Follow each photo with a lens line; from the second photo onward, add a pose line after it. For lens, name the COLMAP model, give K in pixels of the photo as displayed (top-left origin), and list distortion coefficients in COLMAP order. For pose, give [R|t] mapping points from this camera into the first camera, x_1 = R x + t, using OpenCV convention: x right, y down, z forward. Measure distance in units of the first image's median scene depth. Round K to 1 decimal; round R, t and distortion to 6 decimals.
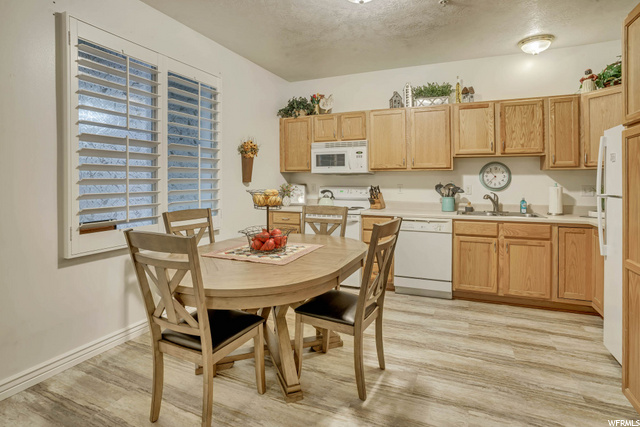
lens RADIAL K [[333.9, 0, 320.0], [0, 333.9, 176.9], [0, 0, 1]] dist [-0.060958, 0.029498]
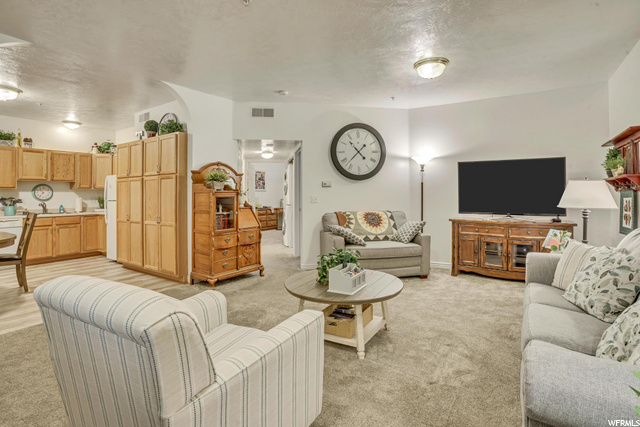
lens RADIAL K [[324.8, 0, 319.8], [0, 324.8, 190.5], [0, 0, 1]] dist [-0.024433, 0.001164]
pose [[0.174525, 0.007458, 0.984625, -0.962699], [-0.002768, 0.999971, -0.007083, -0.006592], [-0.984649, -0.001489, 0.174540, -0.796956]]
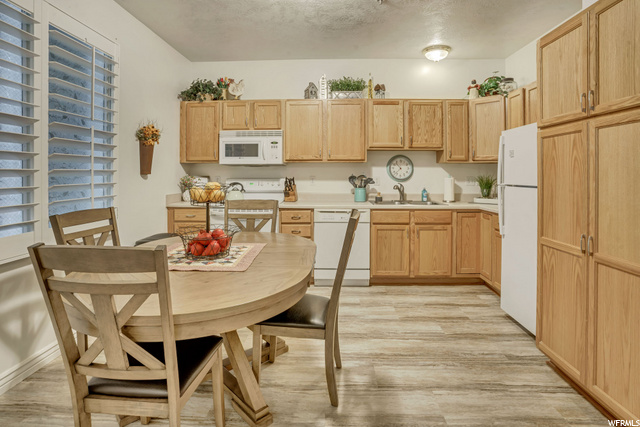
lens RADIAL K [[334.0, 0, 319.2], [0, 334.0, 167.9], [0, 0, 1]] dist [-0.038521, 0.001623]
pose [[0.928646, 0.005622, 0.370924, -0.148559], [-0.004688, 0.999983, -0.003421, 0.001440], [-0.370937, 0.001438, 0.928657, 0.080706]]
